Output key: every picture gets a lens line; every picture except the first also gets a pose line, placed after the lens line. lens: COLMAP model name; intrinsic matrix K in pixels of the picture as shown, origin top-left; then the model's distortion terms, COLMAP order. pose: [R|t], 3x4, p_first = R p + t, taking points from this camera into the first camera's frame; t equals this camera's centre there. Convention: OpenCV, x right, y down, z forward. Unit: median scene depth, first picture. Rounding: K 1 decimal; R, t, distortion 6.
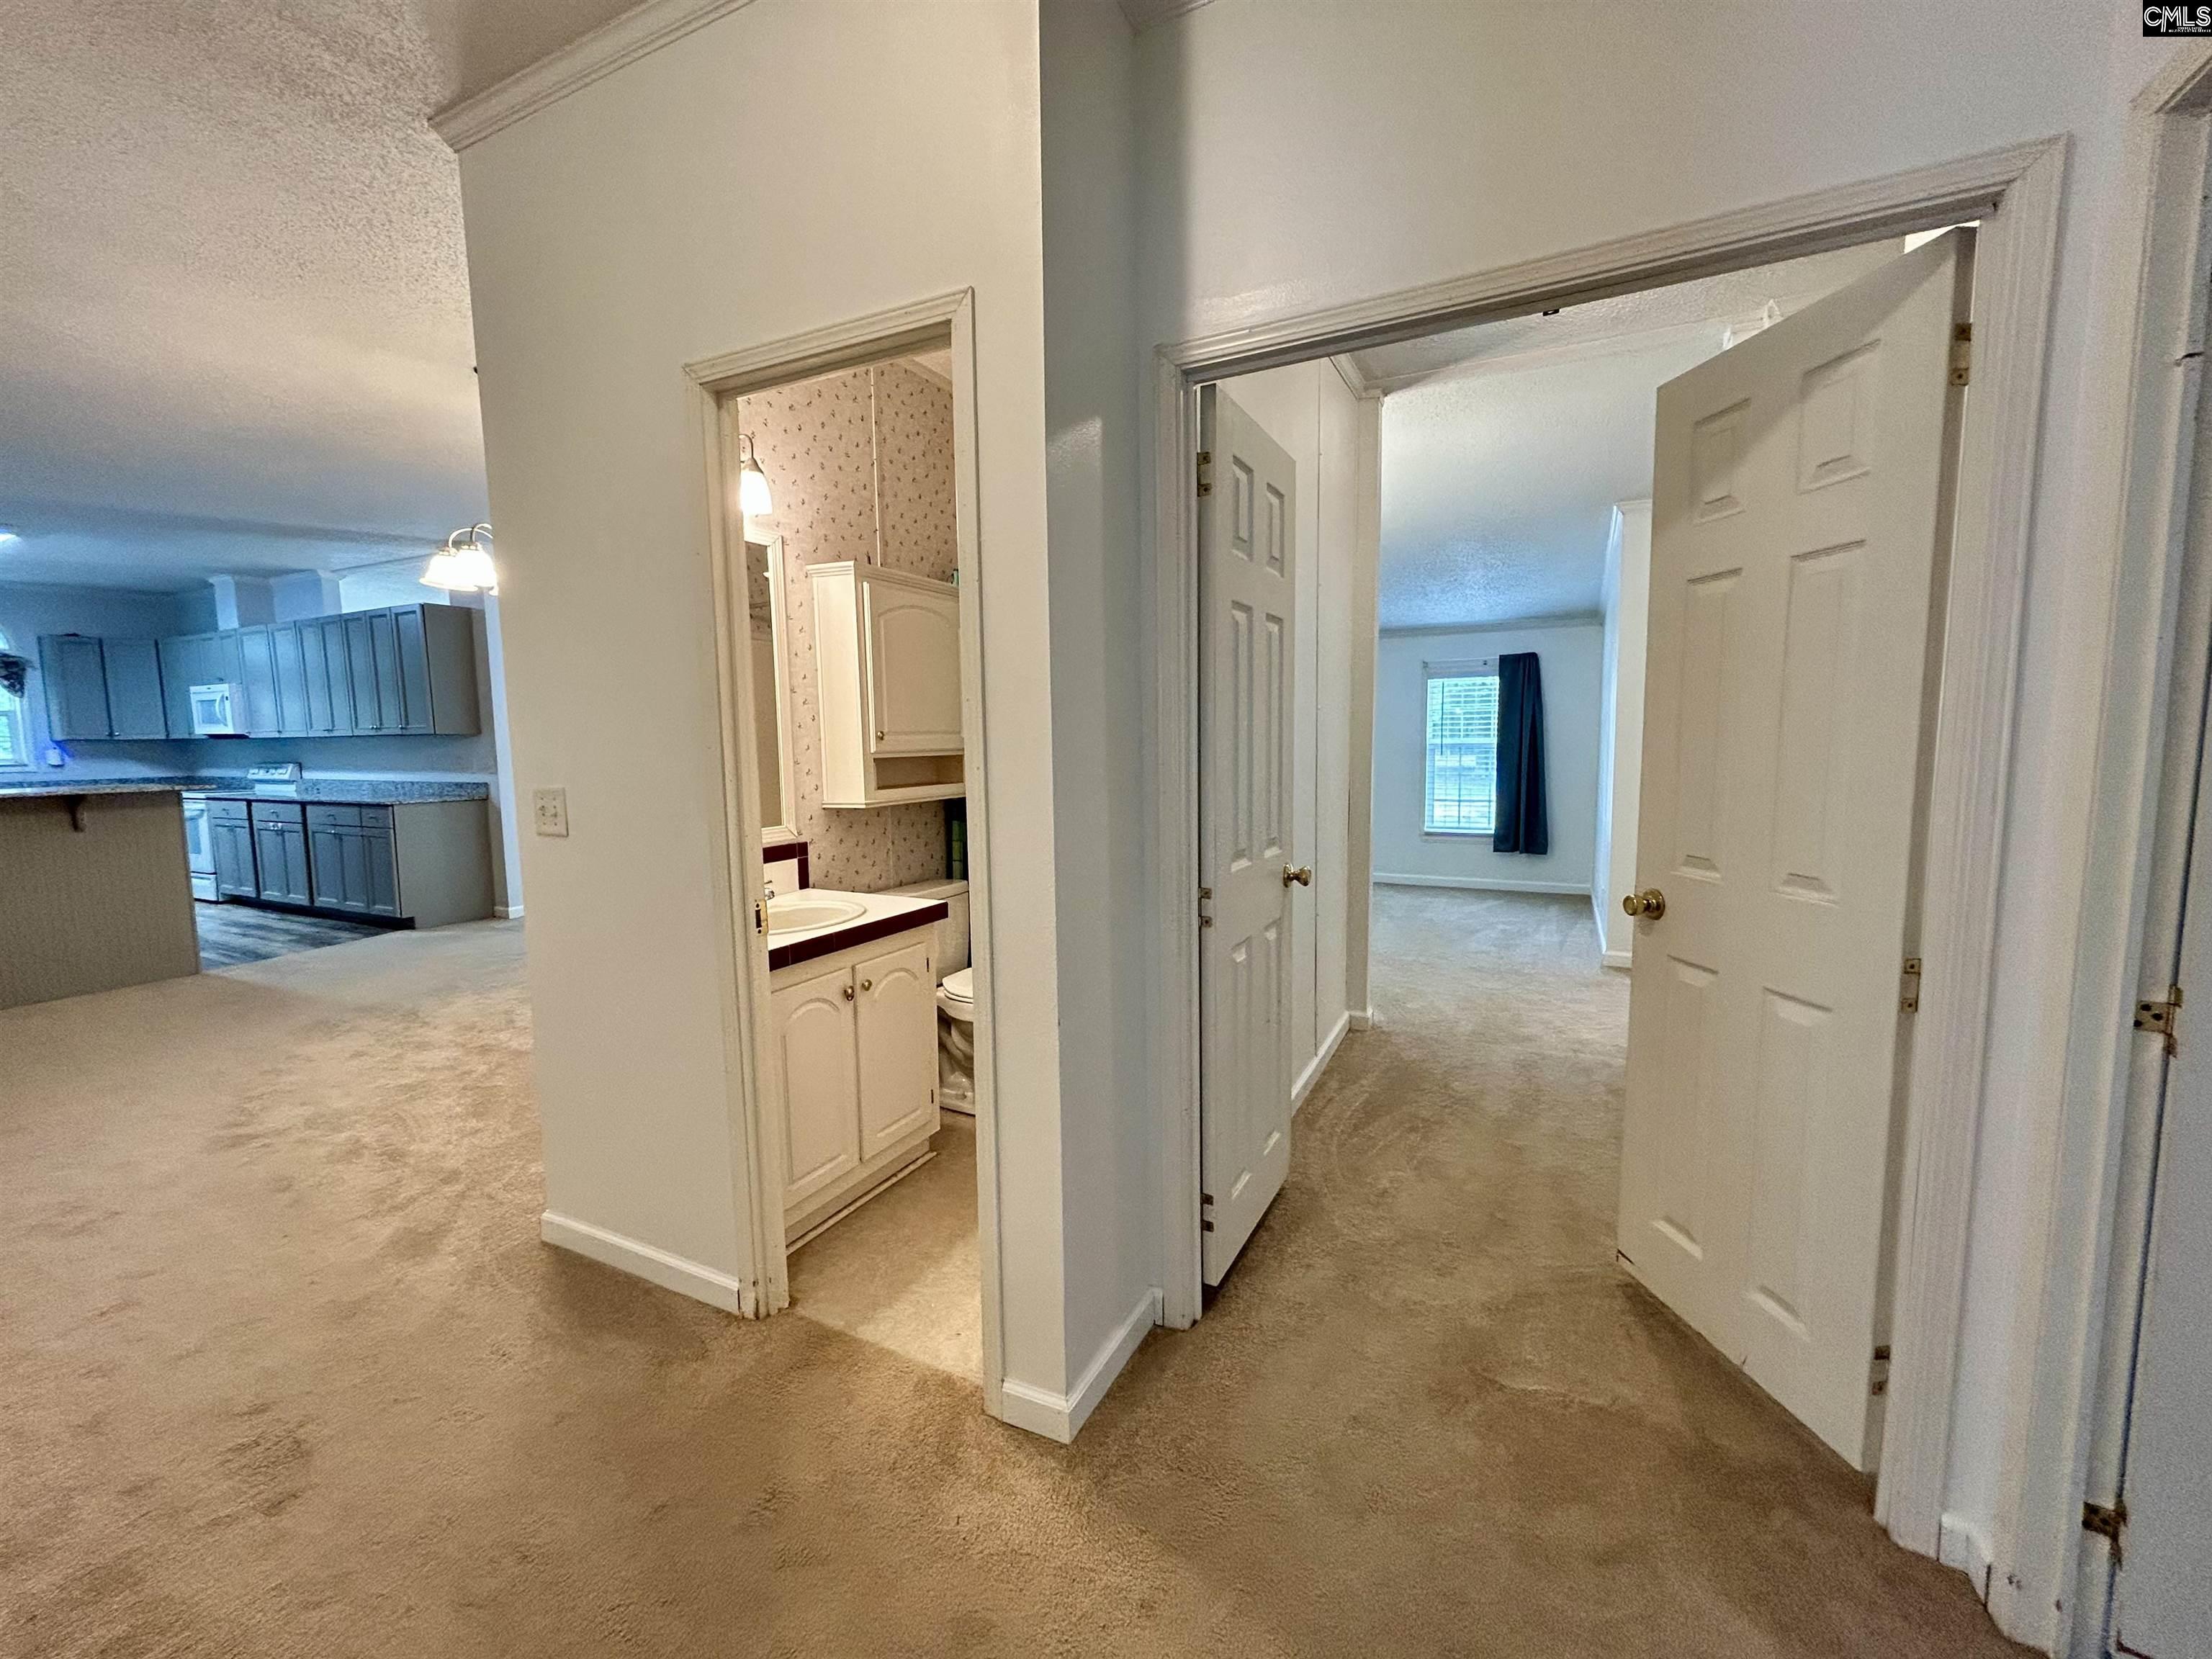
lens RADIAL K [[887.8, 0, 1111.6], [0, 887.8, 828.2], [0, 0, 1]] dist [0.001082, 0.000059]
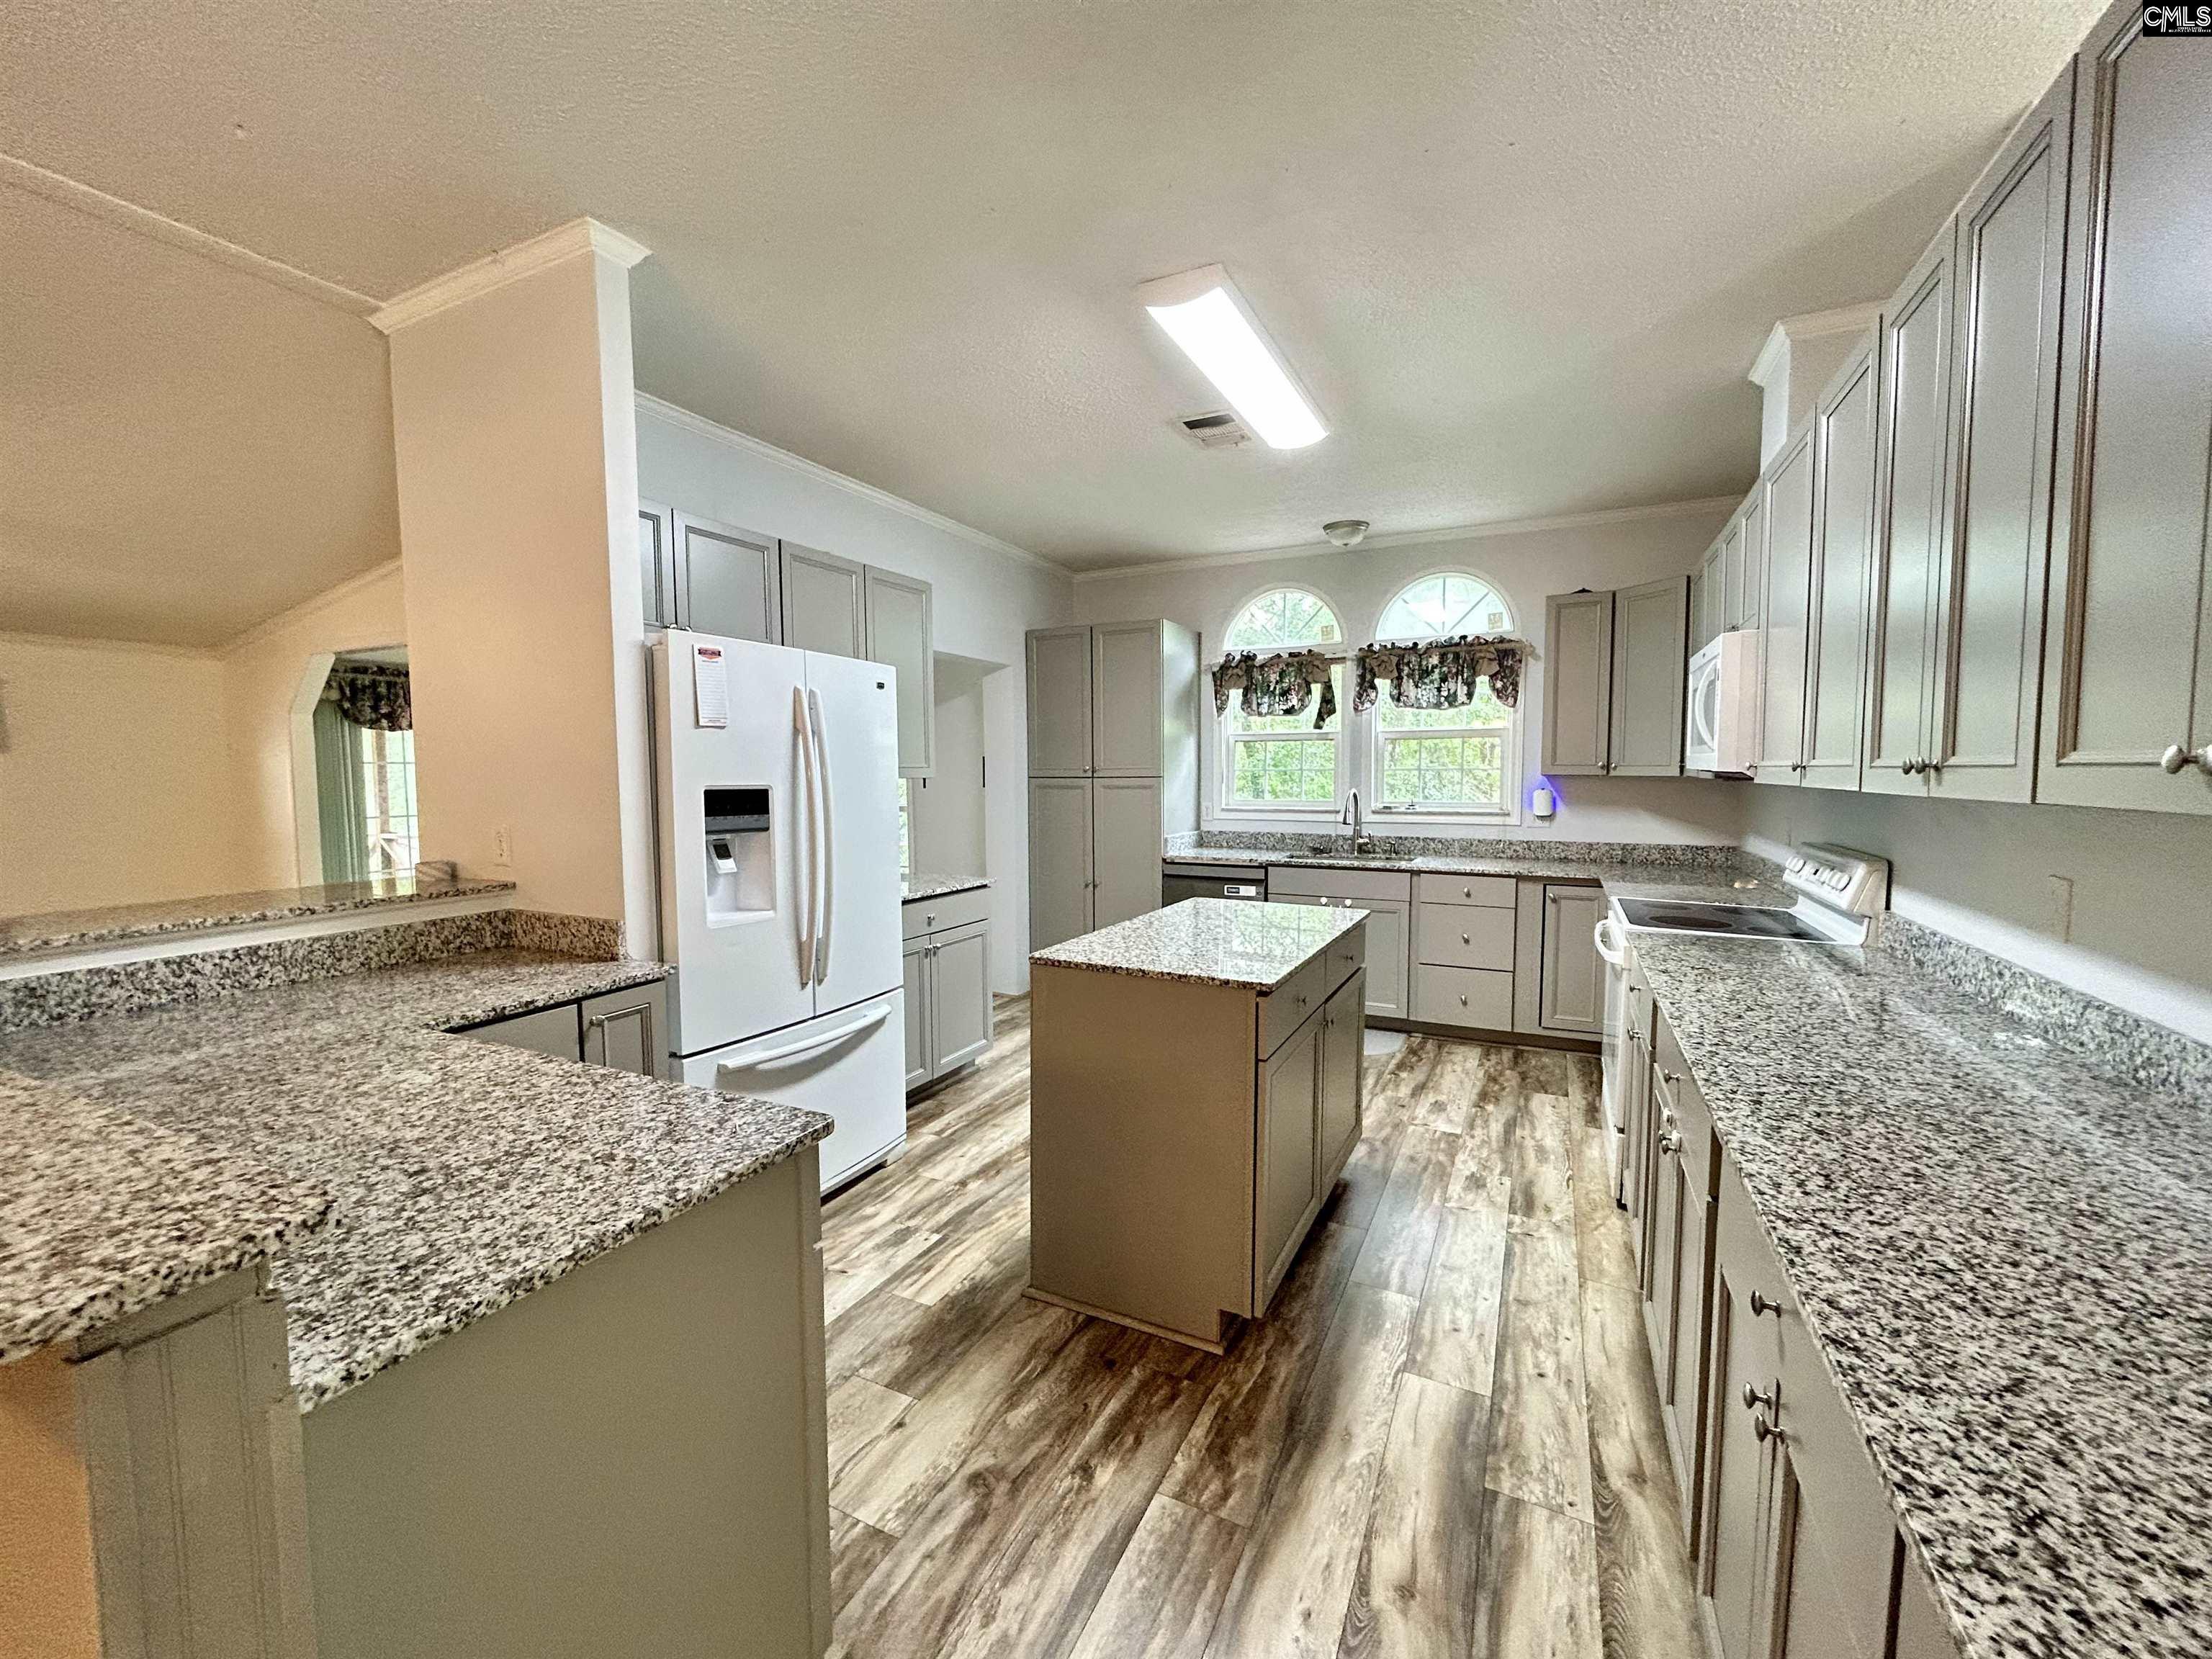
lens RADIAL K [[887.8, 0, 1111.6], [0, 887.8, 828.2], [0, 0, 1]] dist [0.001082, 0.000059]
pose [[0.001349, 0.080387, -0.996763, -0.665688], [-0.097014, 0.992073, 0.079877, -0.094464], [0.995282, 0.096592, 0.009137, 0.801973]]
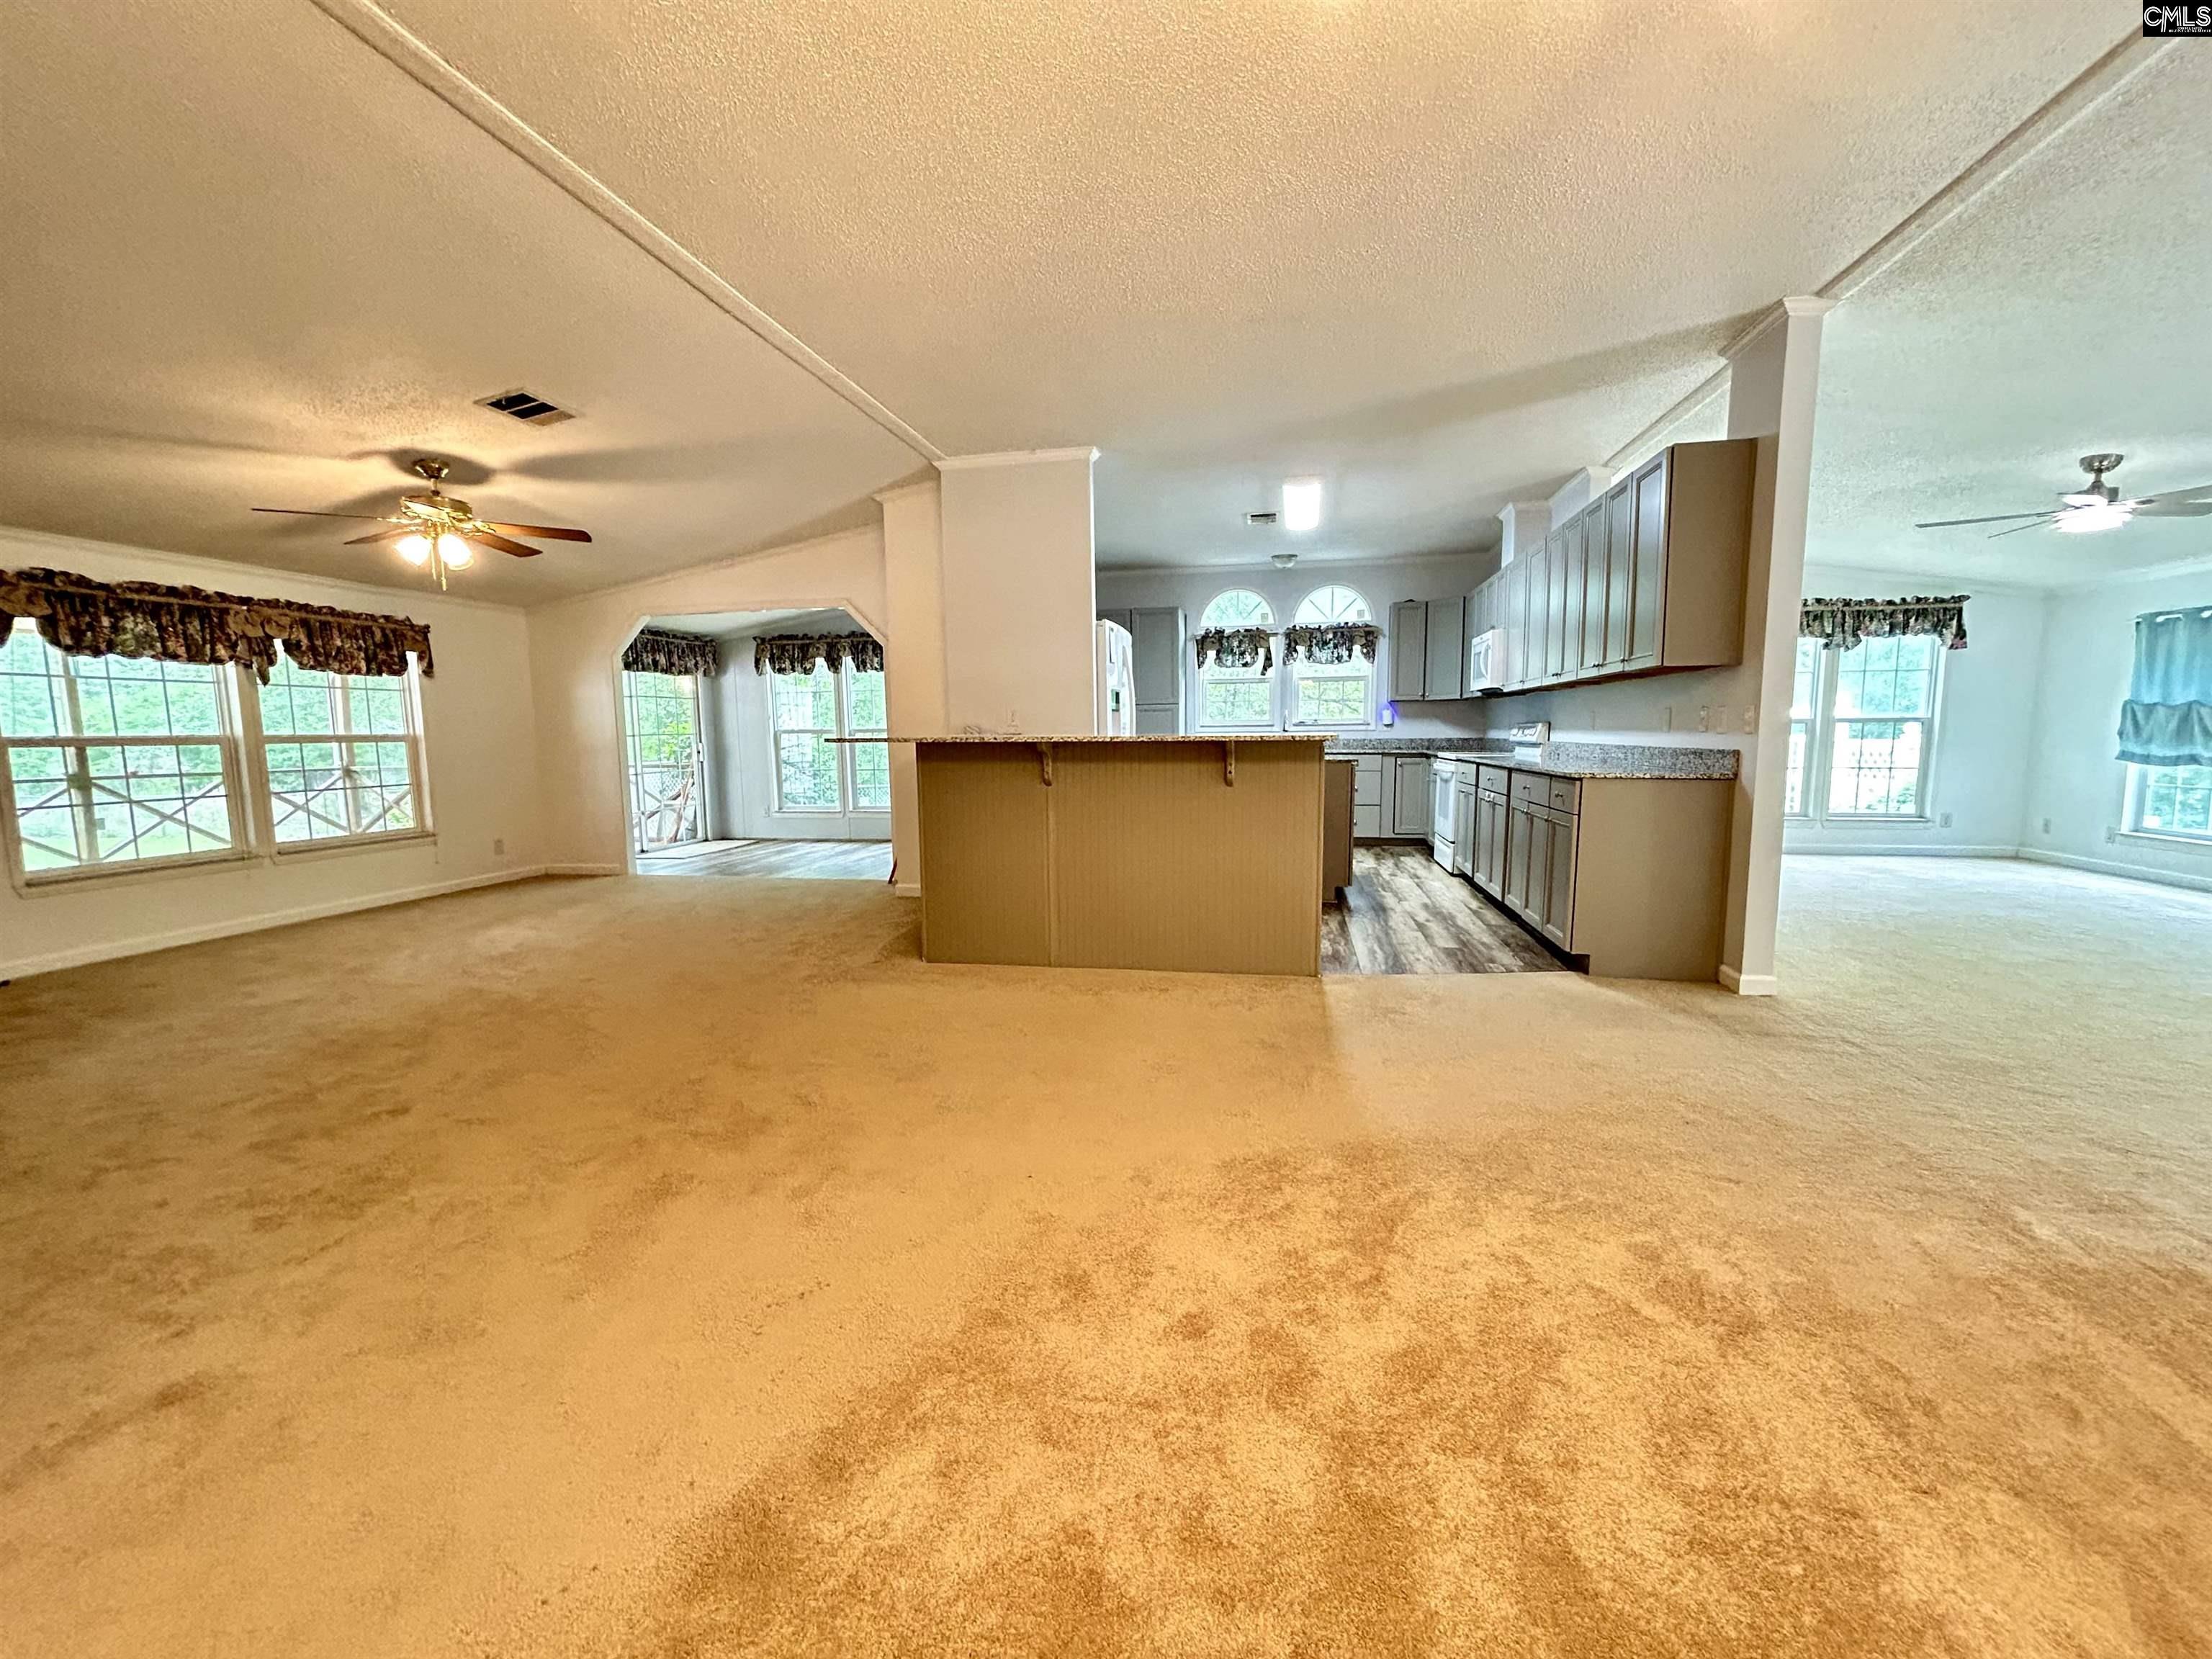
lens RADIAL K [[887.8, 0, 1111.6], [0, 887.8, 828.2], [0, 0, 1]] dist [0.001082, 0.000059]
pose [[0.260815, 0.113183, -0.958731, -0.246362], [-0.089845, 0.991639, 0.092626, -0.017477], [0.961199, 0.061979, 0.268803, 0.443847]]
